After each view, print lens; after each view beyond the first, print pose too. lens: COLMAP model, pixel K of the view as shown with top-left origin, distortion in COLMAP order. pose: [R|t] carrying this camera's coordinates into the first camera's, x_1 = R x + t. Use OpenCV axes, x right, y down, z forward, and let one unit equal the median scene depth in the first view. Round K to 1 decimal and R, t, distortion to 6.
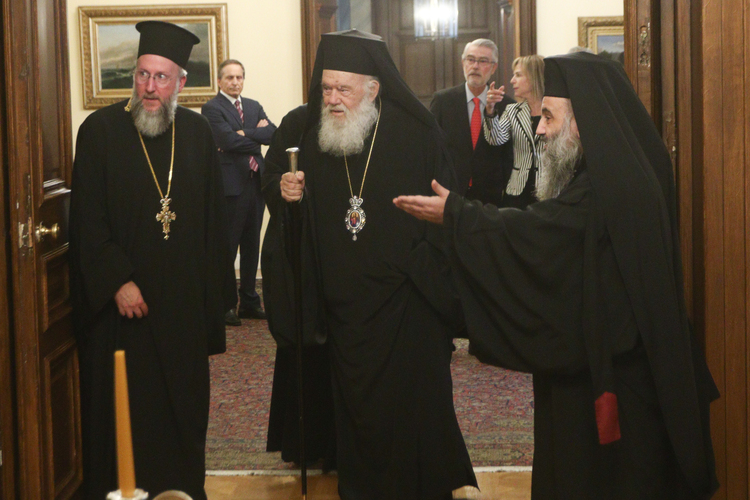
lens RADIAL K [[1357.7, 0, 375.0], [0, 1357.7, 250.0], [0, 0, 1]] dist [0.230621, -0.041559]
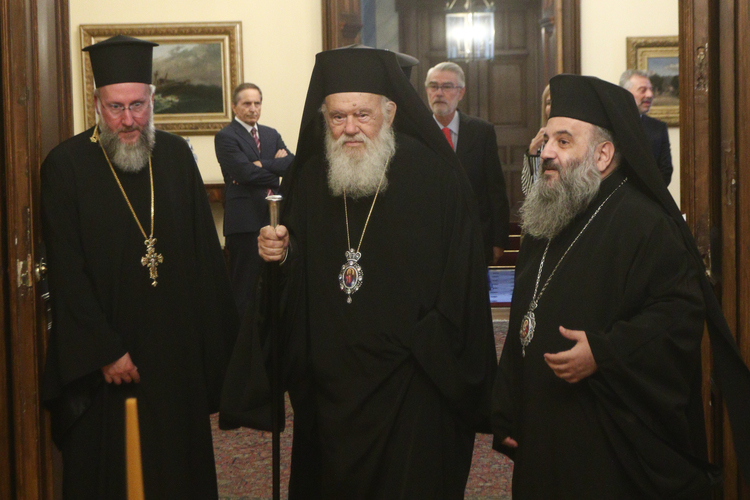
lens RADIAL K [[1286.3, 0, 403.0], [0, 1286.3, 250.9], [0, 0, 1]] dist [0.323860, 0.103253]
pose [[0.999906, 0.003903, -0.013111, 0.011376], [-0.004154, 0.999807, -0.019197, -0.010829], [0.013034, 0.019250, 0.999730, 0.133352]]
